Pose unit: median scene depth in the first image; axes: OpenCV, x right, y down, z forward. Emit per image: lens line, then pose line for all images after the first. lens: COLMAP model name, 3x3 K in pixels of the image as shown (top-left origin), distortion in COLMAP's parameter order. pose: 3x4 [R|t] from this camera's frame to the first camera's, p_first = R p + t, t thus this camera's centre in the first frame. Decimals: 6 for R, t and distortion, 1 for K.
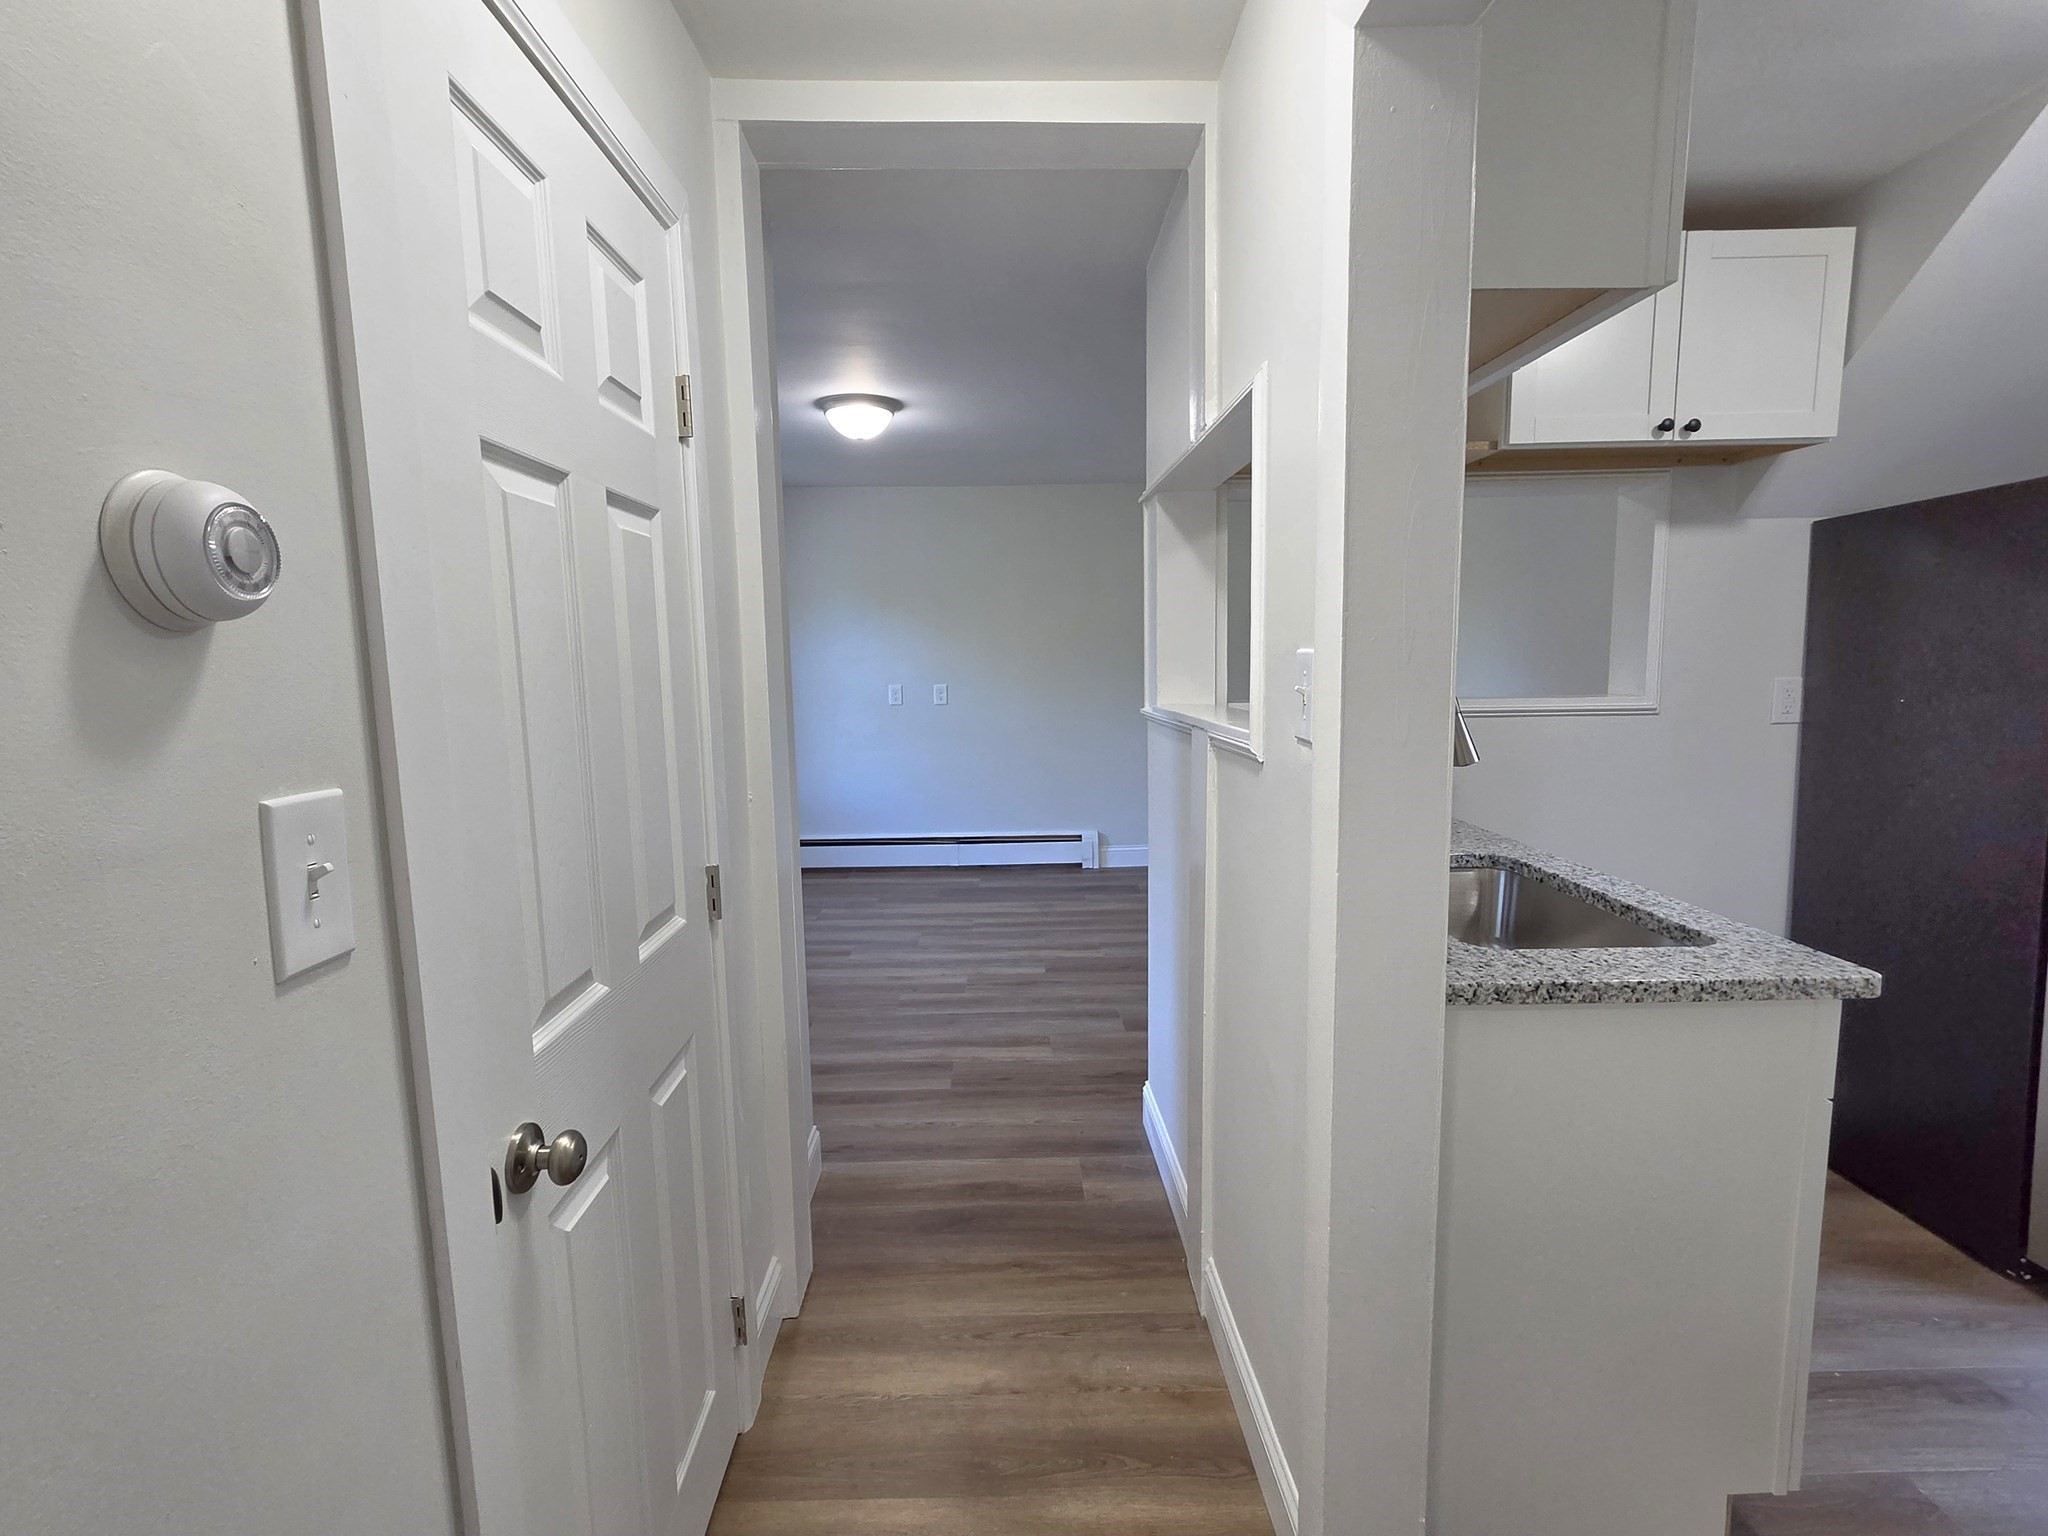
lens RADIAL K [[987.9, 0, 1019.0], [0, 987.9, 782.0], [0, 0, 1]] dist [-0.003505, 0.006949]
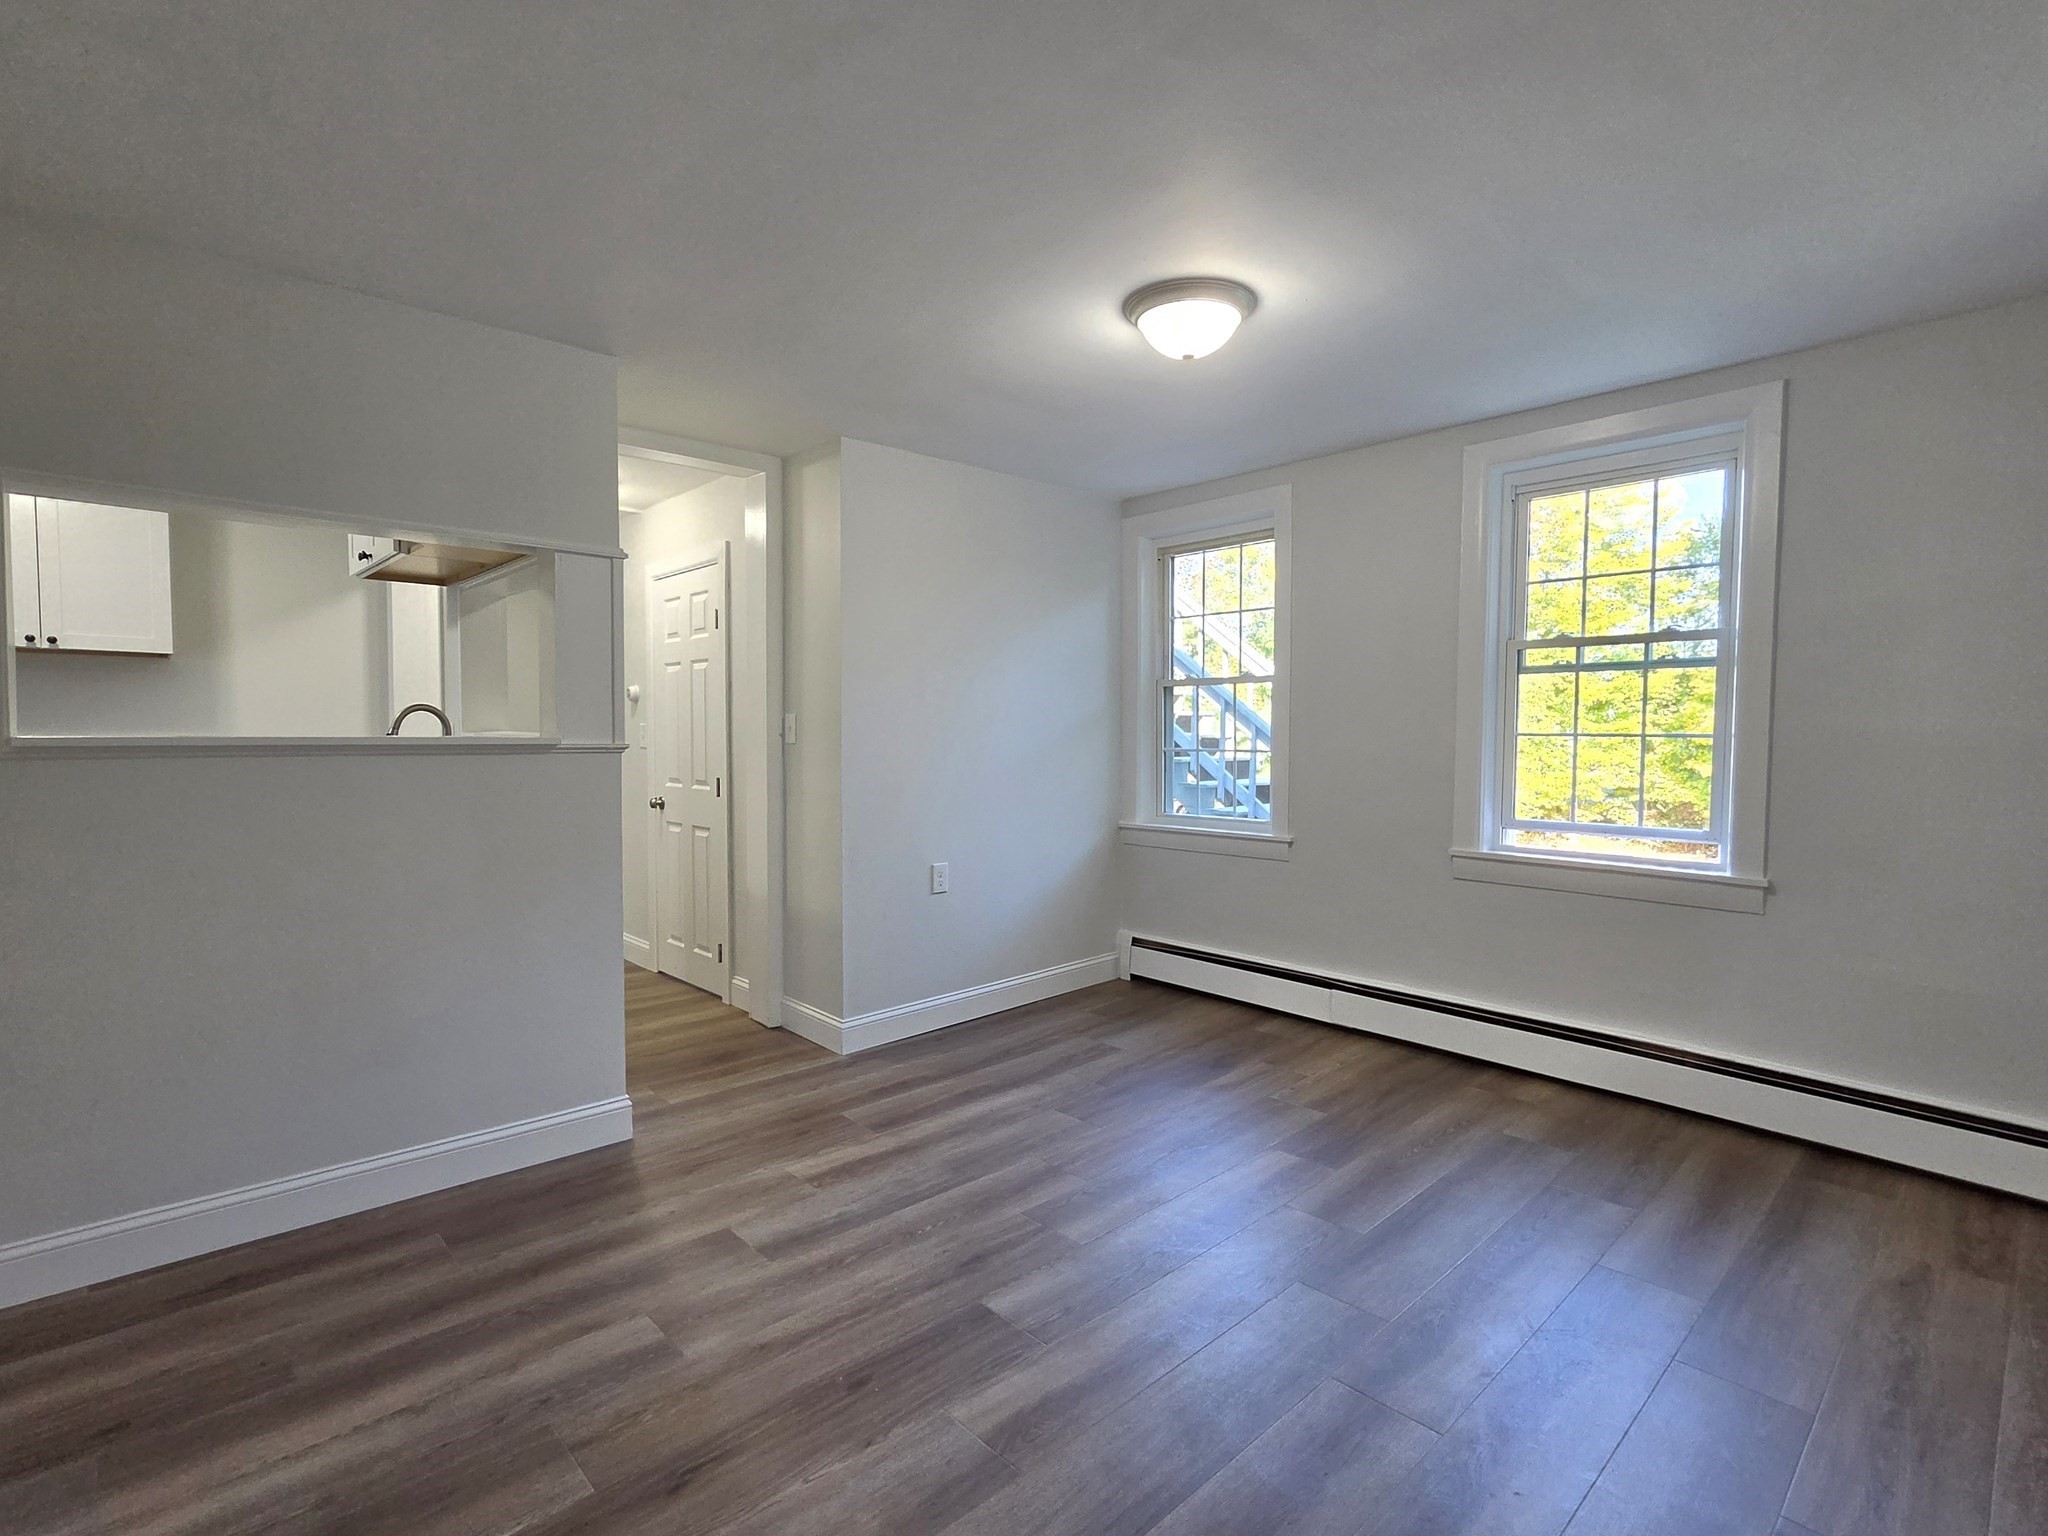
lens RADIAL K [[987.9, 0, 1019.0], [0, 987.9, 782.0], [0, 0, 1]] dist [-0.003505, 0.006949]
pose [[-0.747772, 0.042776, -0.662576, 0.314939], [-0.080725, 0.984662, 0.154675, -0.142047], [0.659030, 0.169148, -0.732849, 1.242549]]
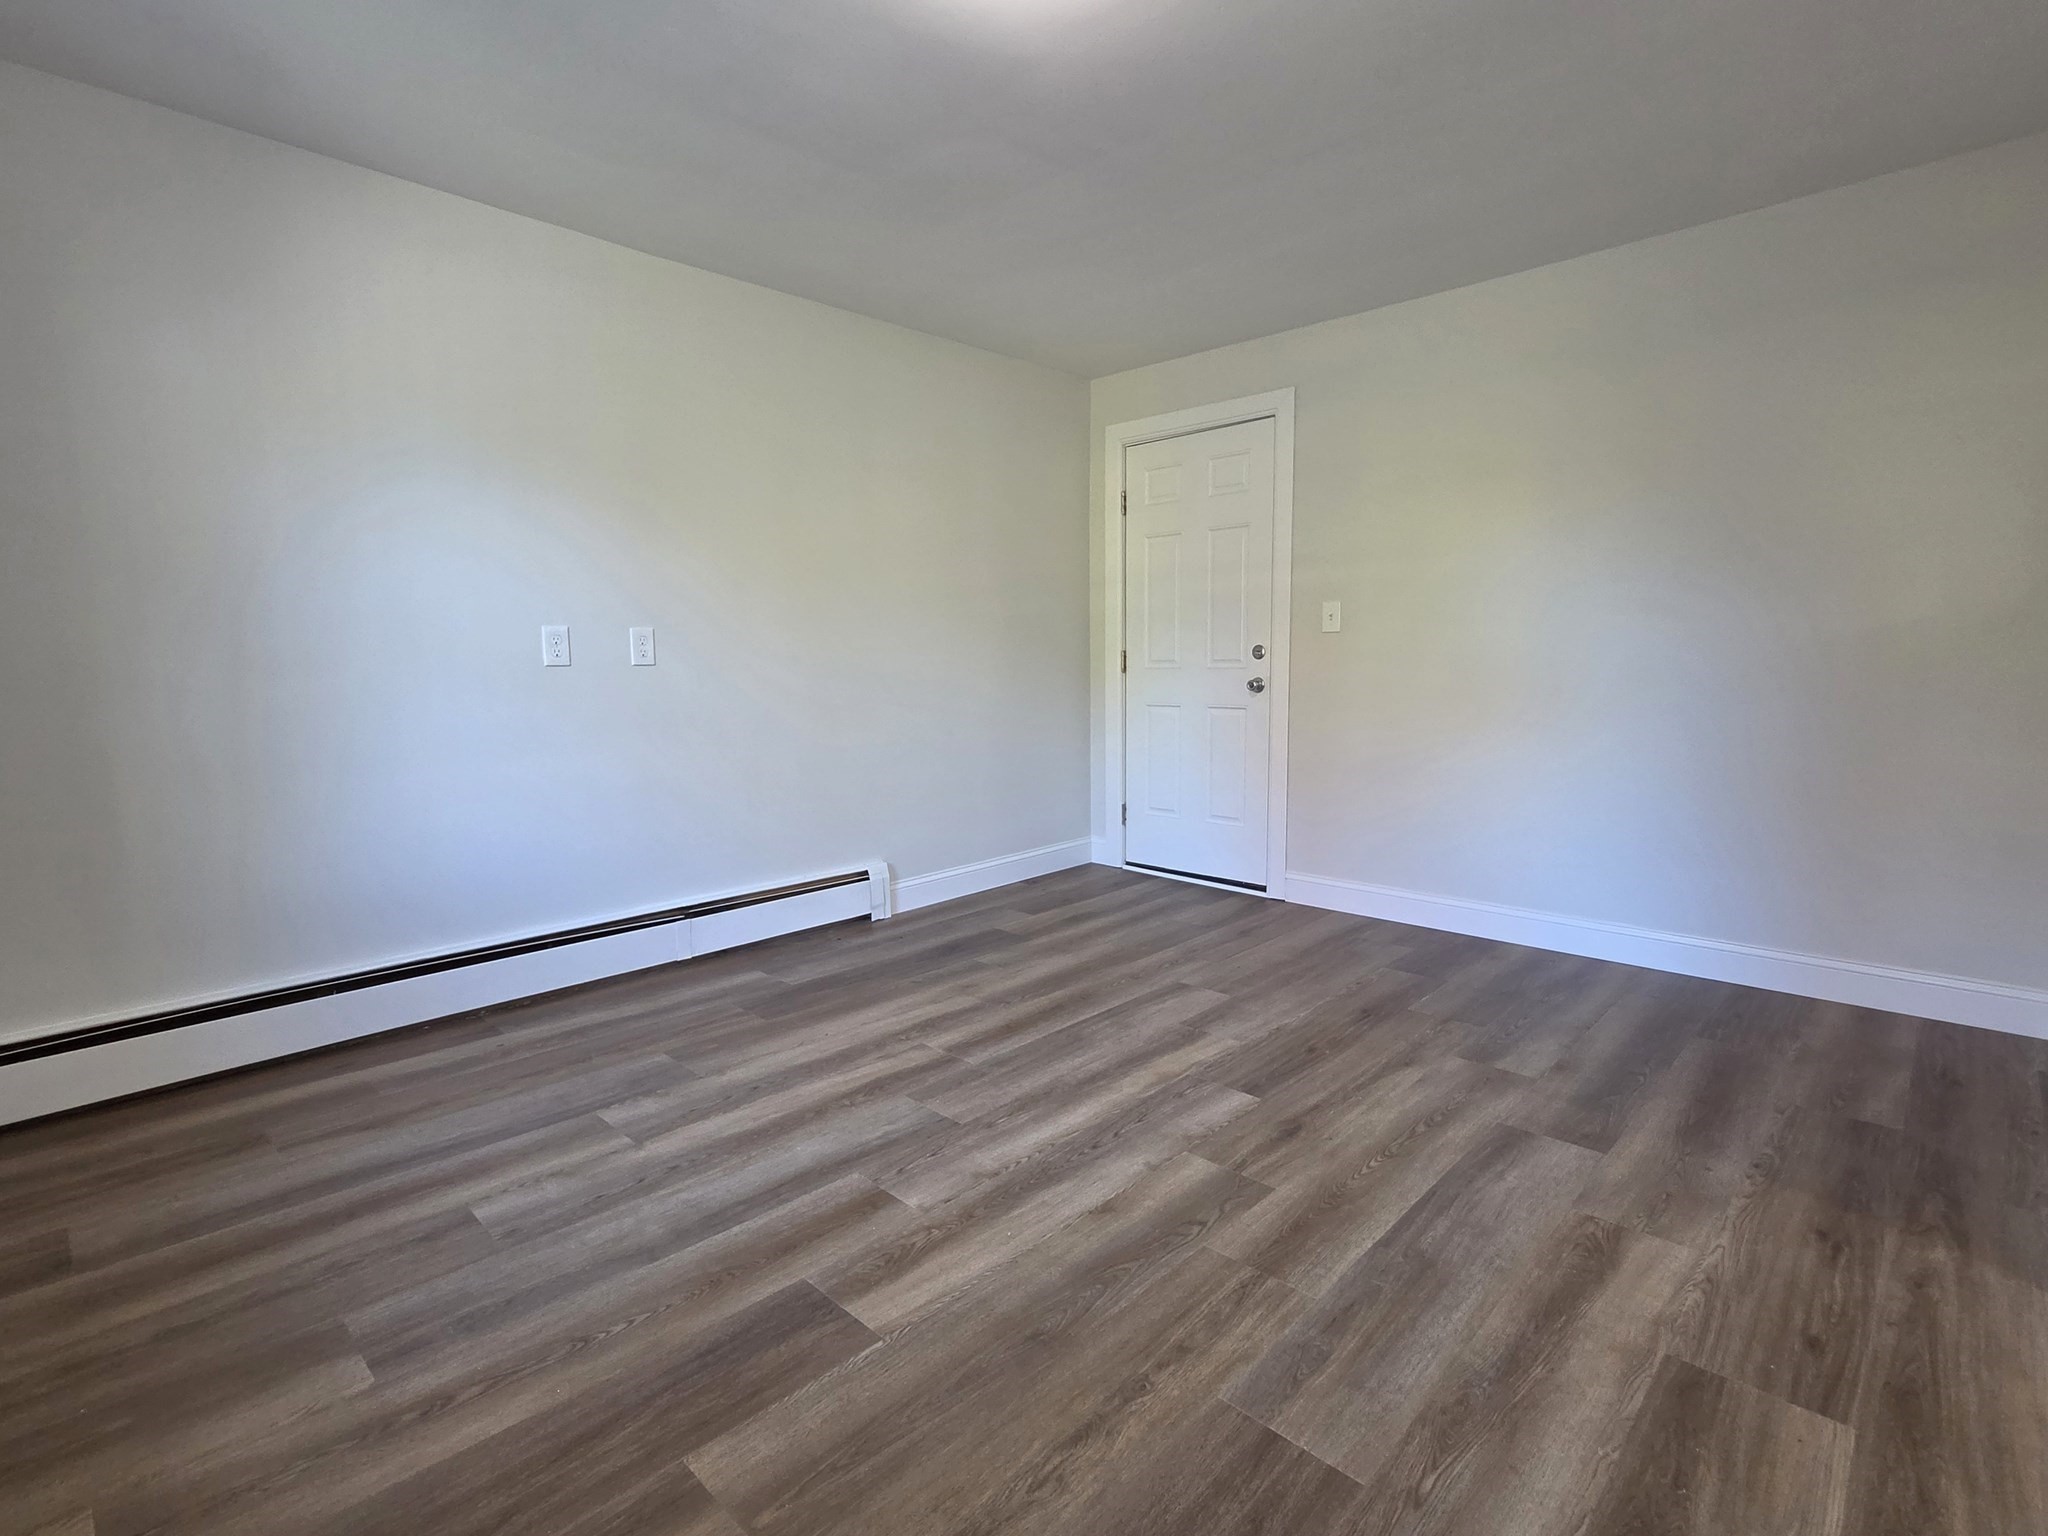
lens RADIAL K [[987.9, 0, 1019.0], [0, 987.9, 782.0], [0, 0, 1]] dist [-0.003505, 0.006949]
pose [[0.709751, -0.084056, 0.699420, -0.415554], [0.093976, 0.995279, 0.024248, -0.012250], [-0.698156, 0.048519, 0.714300, 0.633615]]
